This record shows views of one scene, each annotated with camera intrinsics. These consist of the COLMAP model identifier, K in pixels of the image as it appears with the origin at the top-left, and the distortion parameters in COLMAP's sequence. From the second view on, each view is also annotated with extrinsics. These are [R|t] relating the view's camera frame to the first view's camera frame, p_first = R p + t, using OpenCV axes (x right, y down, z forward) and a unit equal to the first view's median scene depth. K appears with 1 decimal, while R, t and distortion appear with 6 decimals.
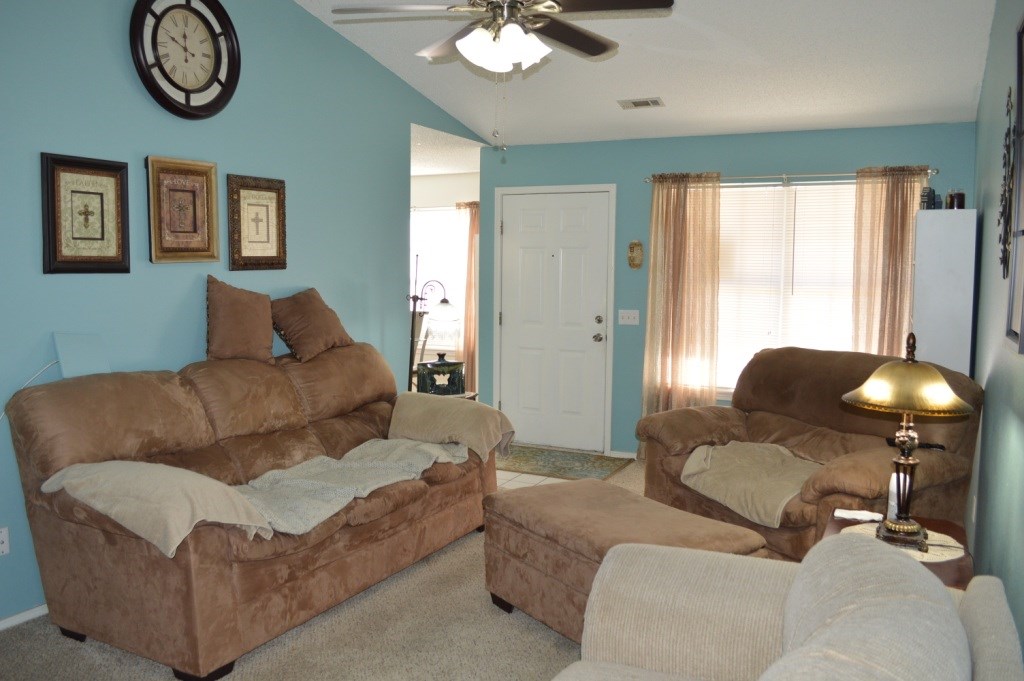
lens RADIAL K [[816.9, 0, 511.0], [0, 816.9, 346.6], [0, 0, 1]] dist [-0.073465, -0.002436]
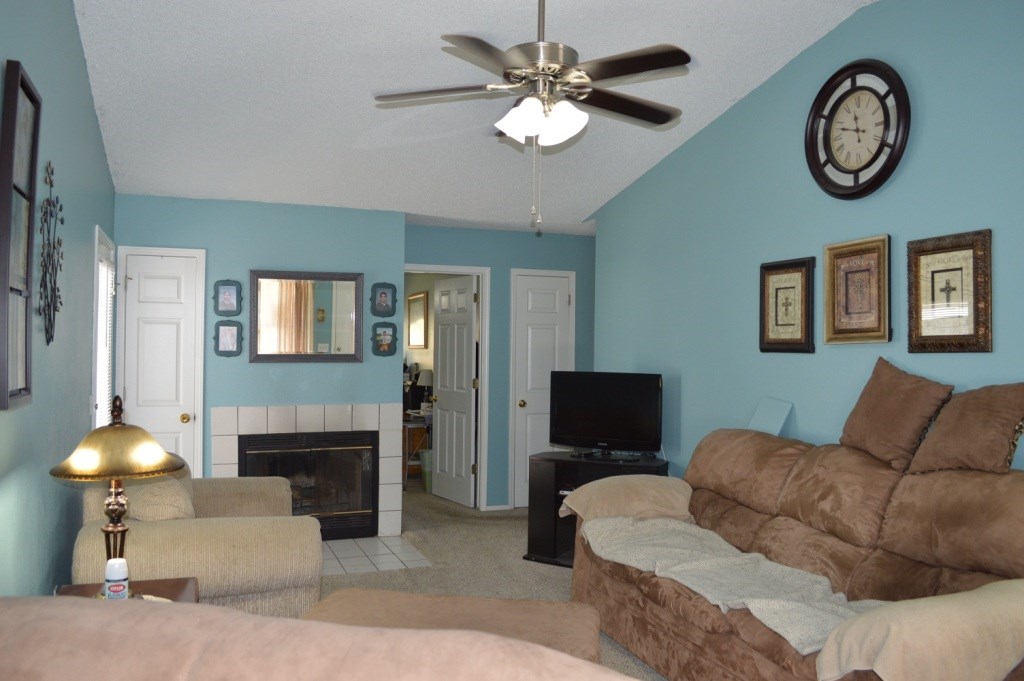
lens RADIAL K [[816.9, 0, 510.4], [0, 816.9, 339.5], [0, 0, 1]] dist [-0.073465, -0.002436]
pose [[-0.683871, -0.023928, -0.729210, 0.613139], [-0.090930, 0.994465, 0.052645, -0.125573], [0.723914, 0.102310, -0.682262, 1.395884]]
